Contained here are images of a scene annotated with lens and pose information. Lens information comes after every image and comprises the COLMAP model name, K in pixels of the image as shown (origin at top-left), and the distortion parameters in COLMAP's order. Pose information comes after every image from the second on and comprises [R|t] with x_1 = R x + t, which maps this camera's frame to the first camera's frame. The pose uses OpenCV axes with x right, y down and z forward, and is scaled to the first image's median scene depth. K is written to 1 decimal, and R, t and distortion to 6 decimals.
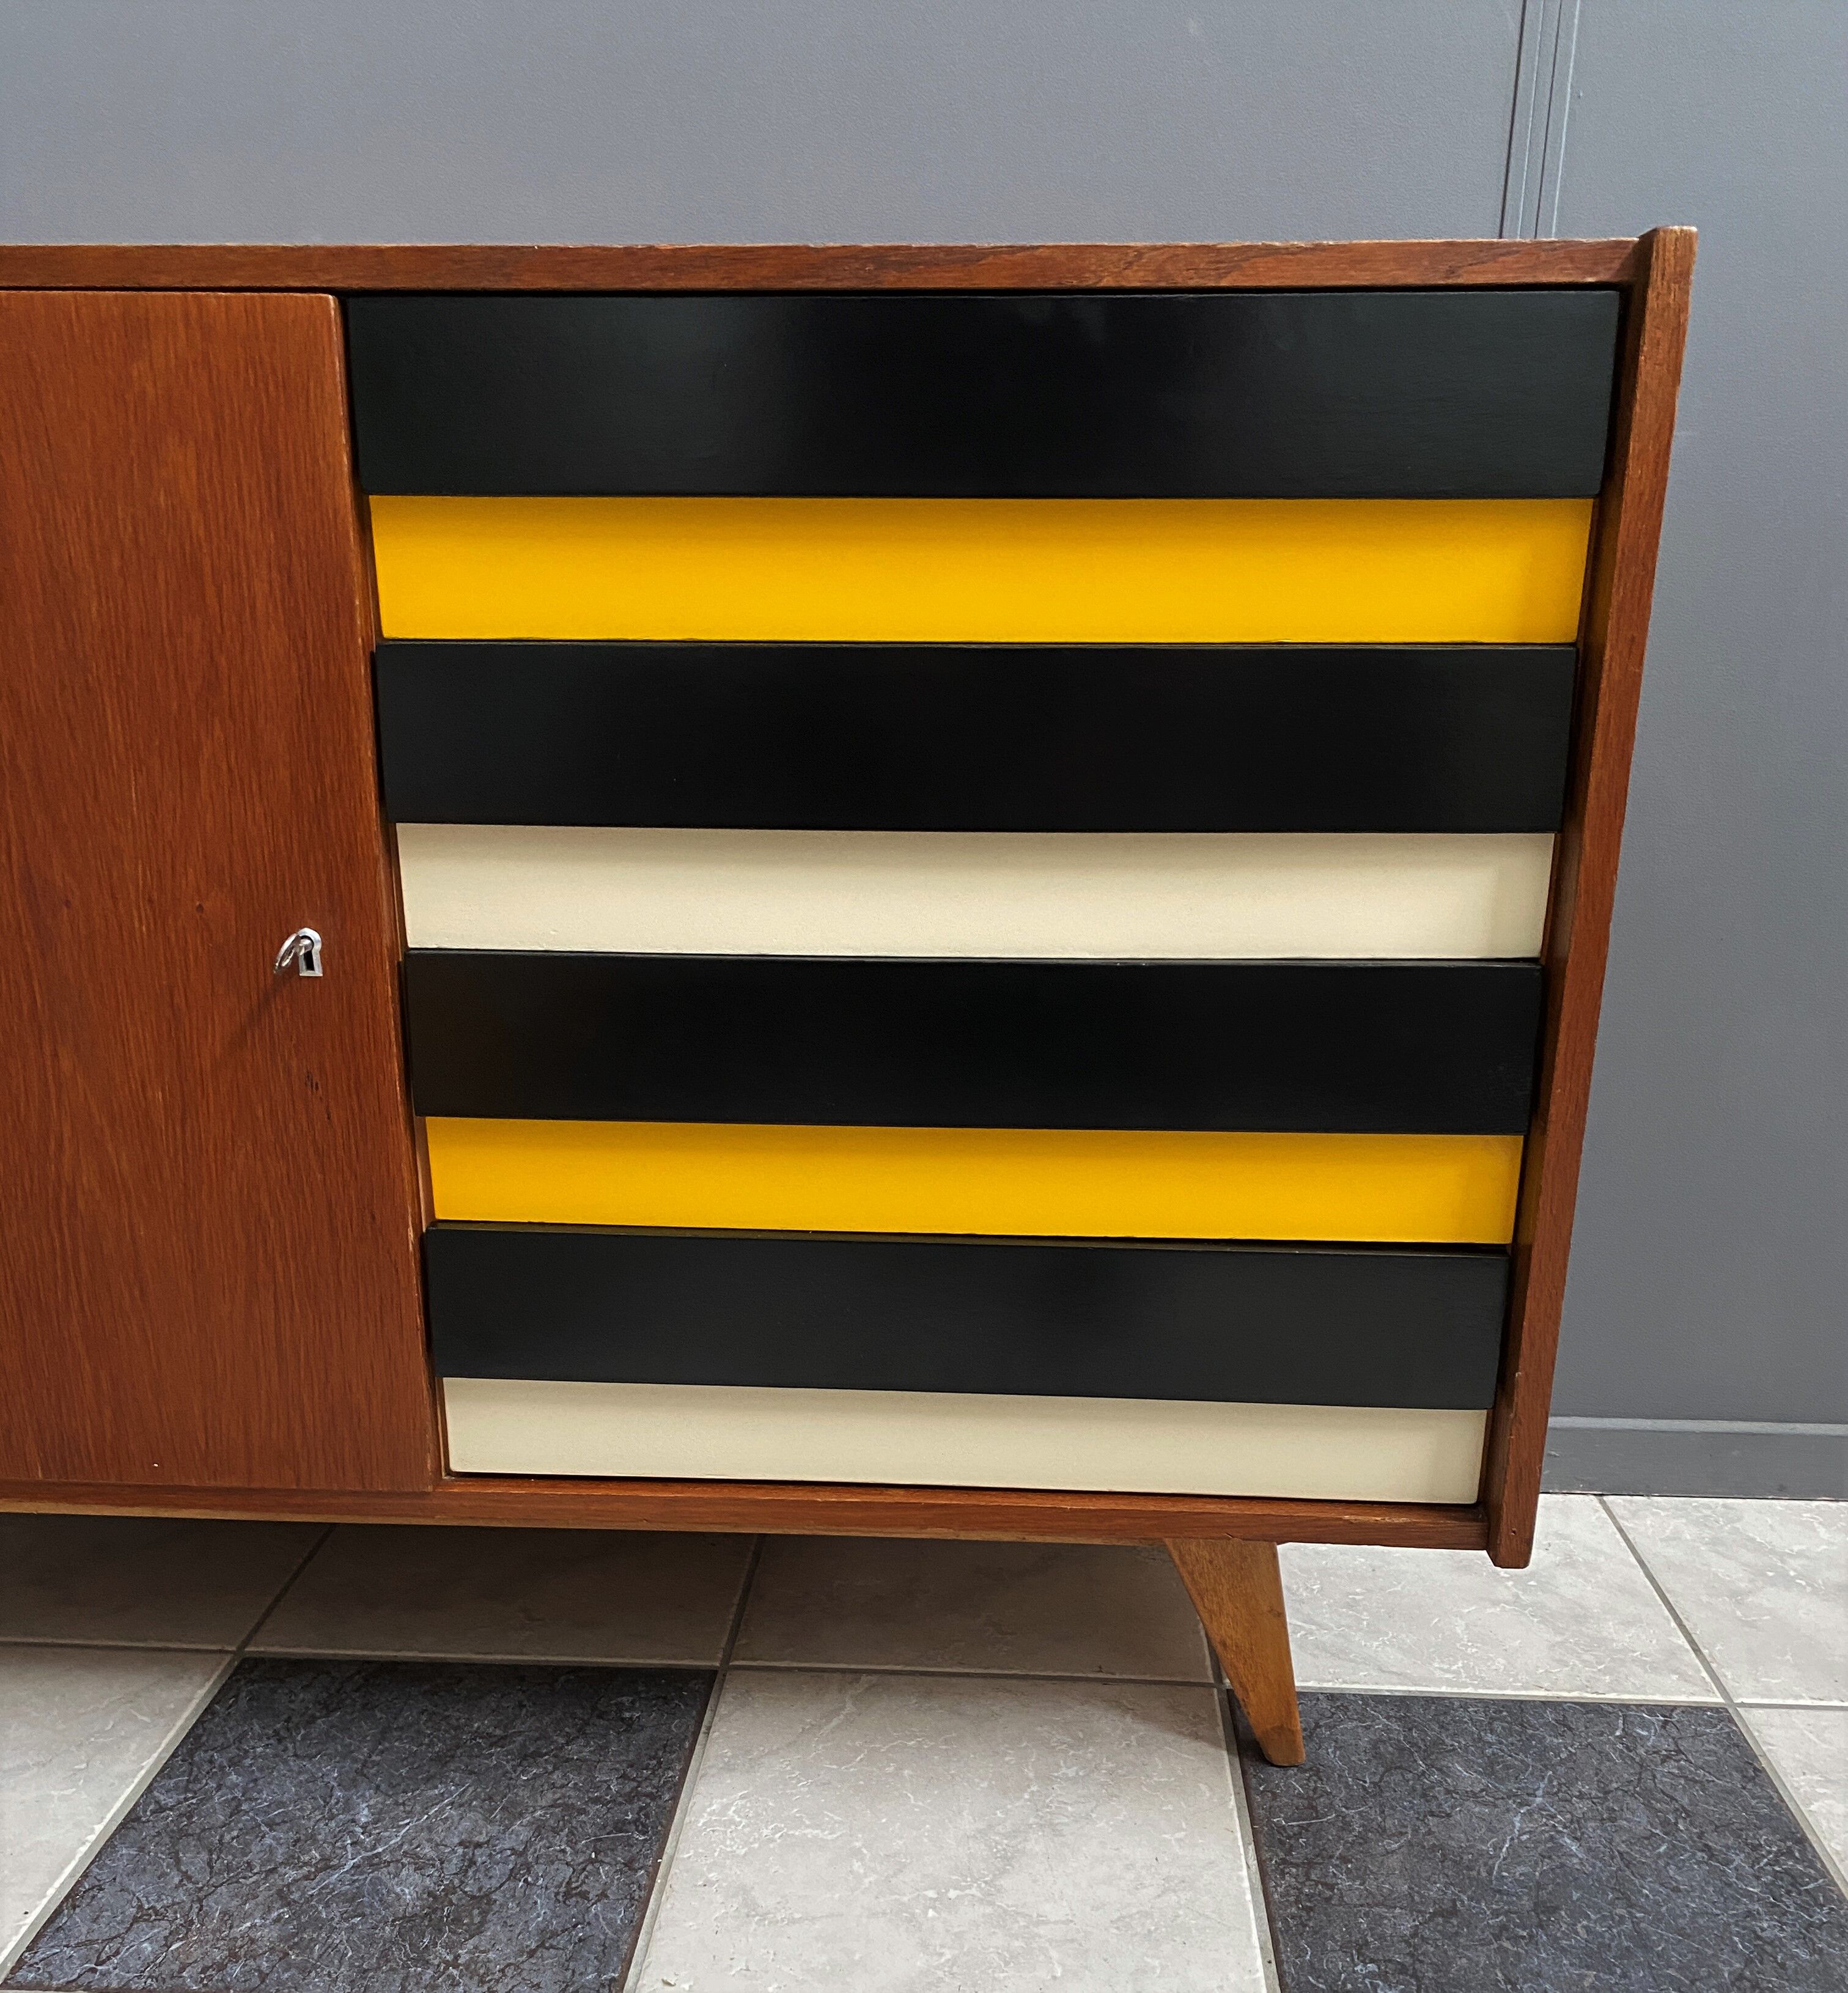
lens RADIAL K [[1876.9, 0, 923.1], [0, 1876.9, 1254.4], [0, 0, 1]] dist [0.012744, 0.000000]
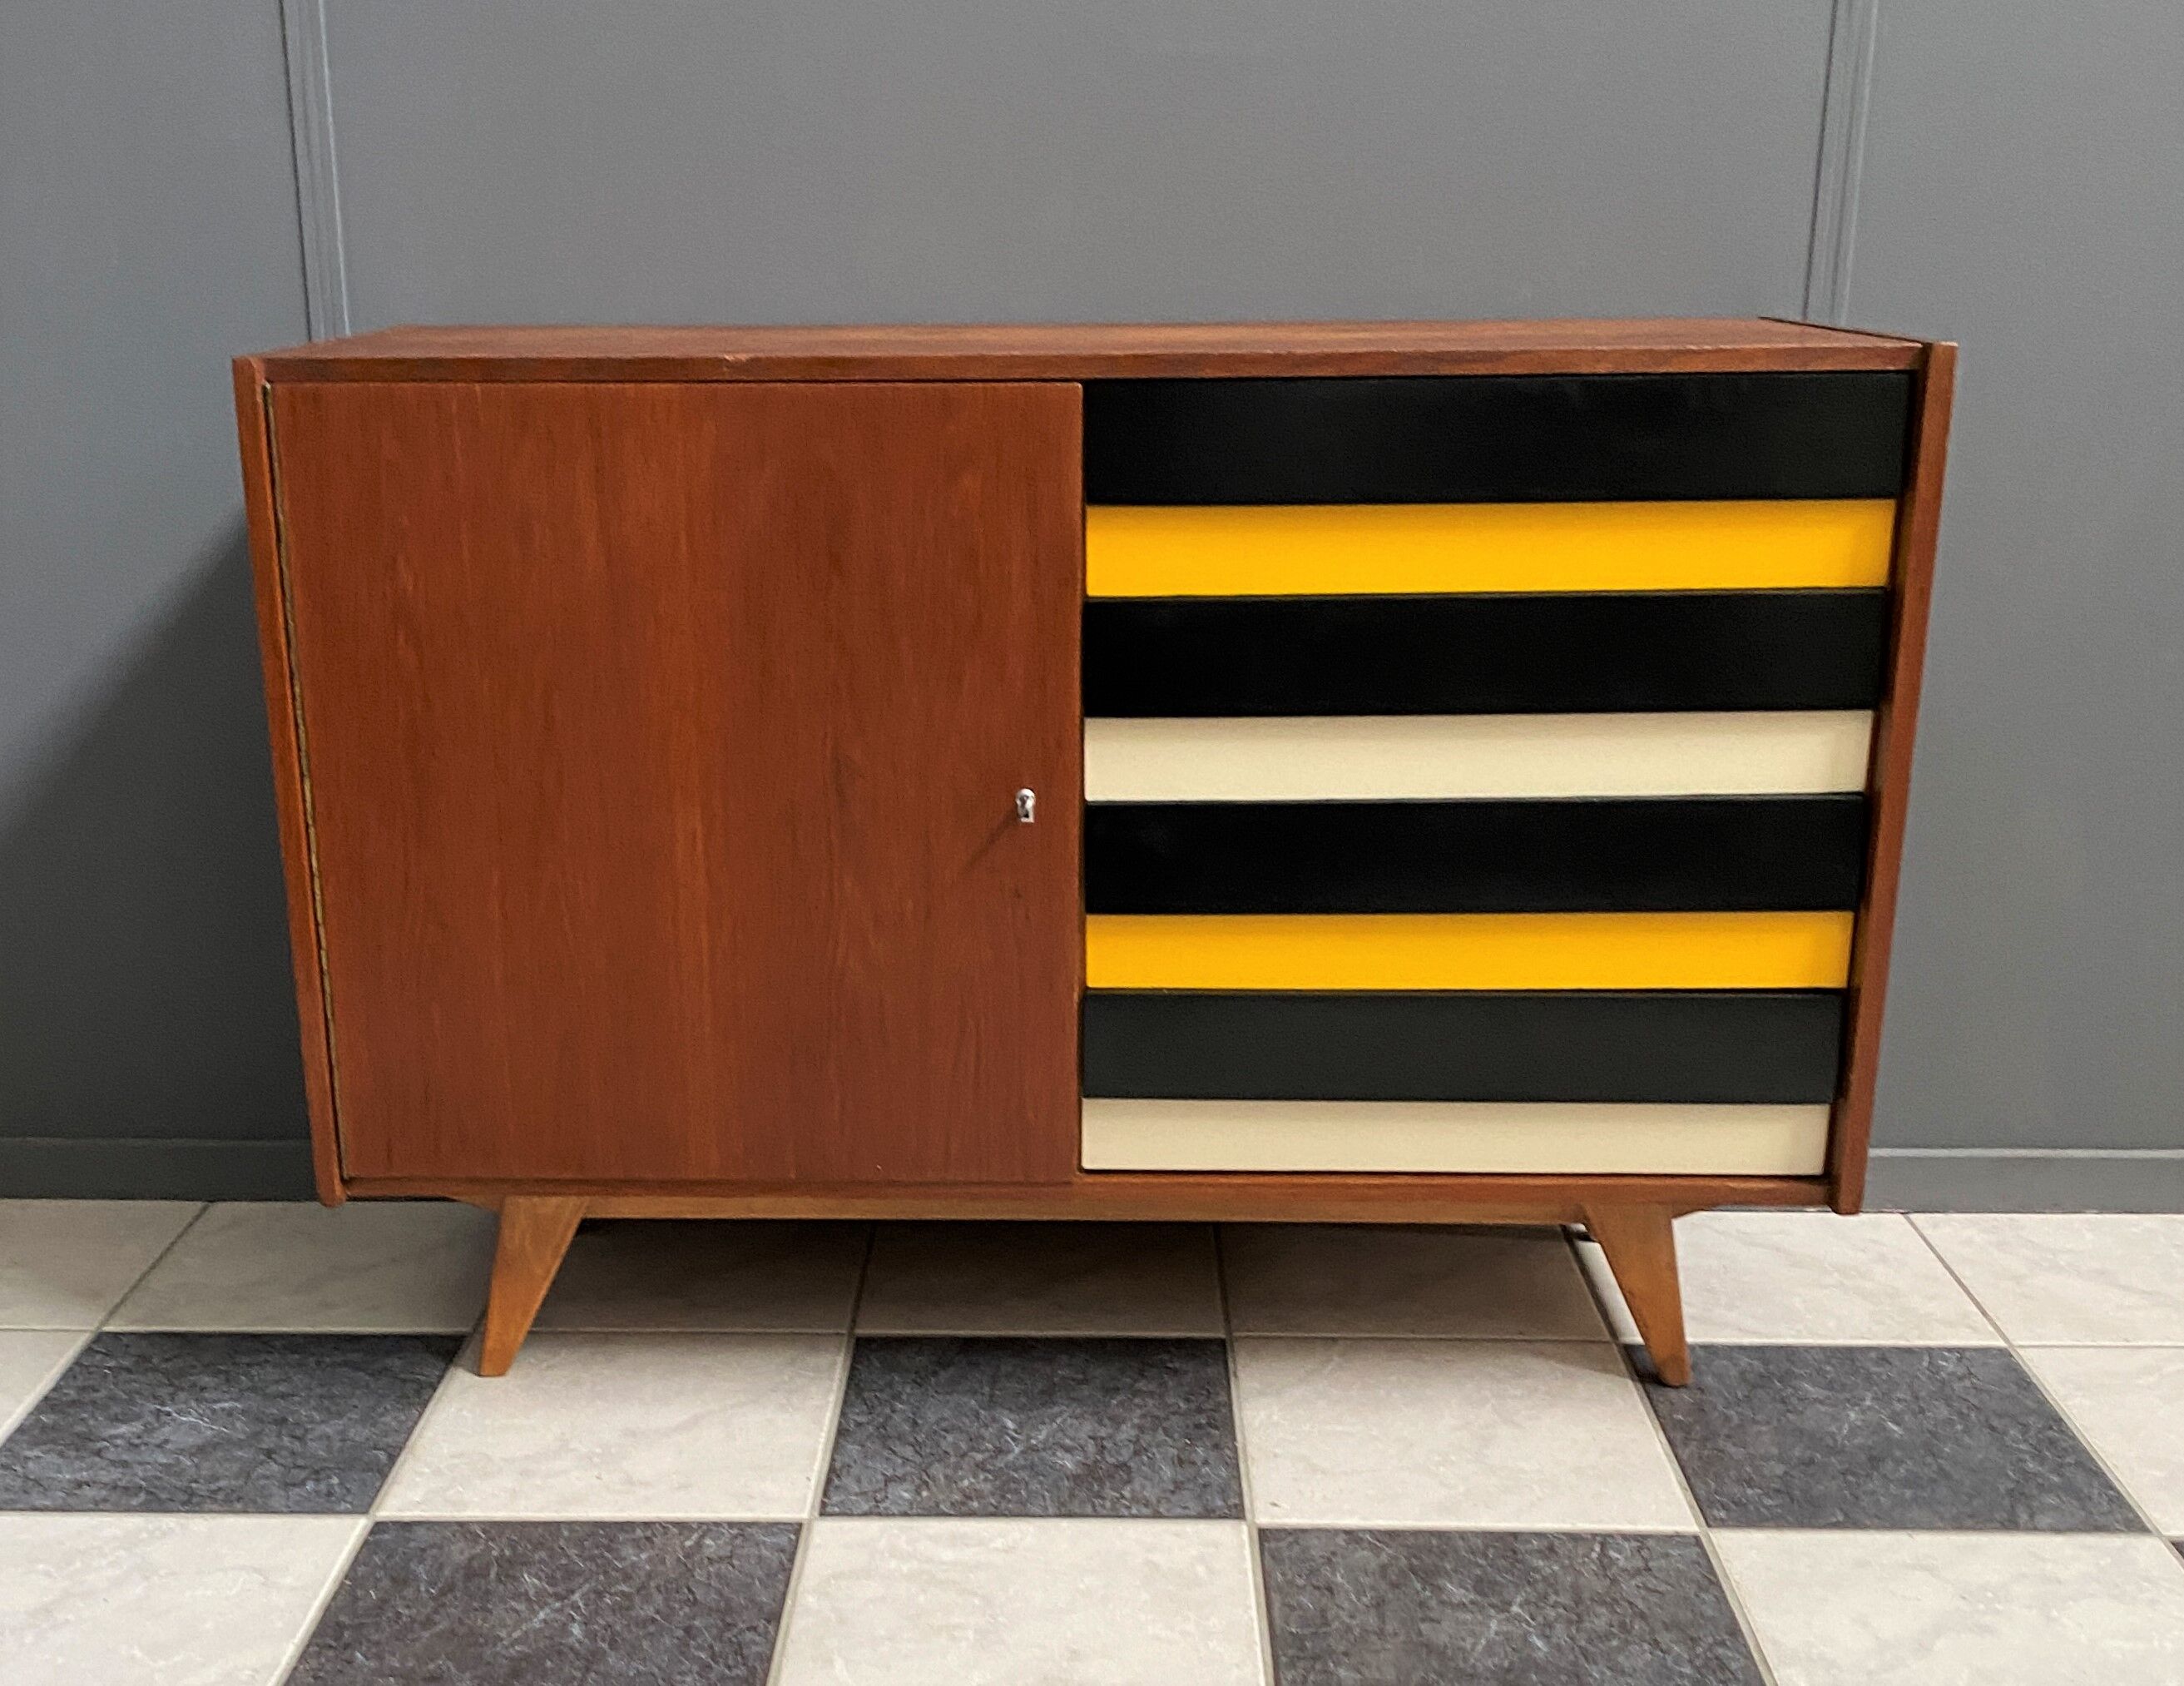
lens RADIAL K [[2496.9, 0, 1008.1], [0, 2496.9, 1090.8], [0, 0, 1]] dist [0.039829, 0.000000]
pose [[0.999793, -0.018109, 0.009248, -0.320274], [0.018132, 0.999833, -0.002391, 0.061275], [-0.009203, 0.002558, 0.999954, -0.845582]]
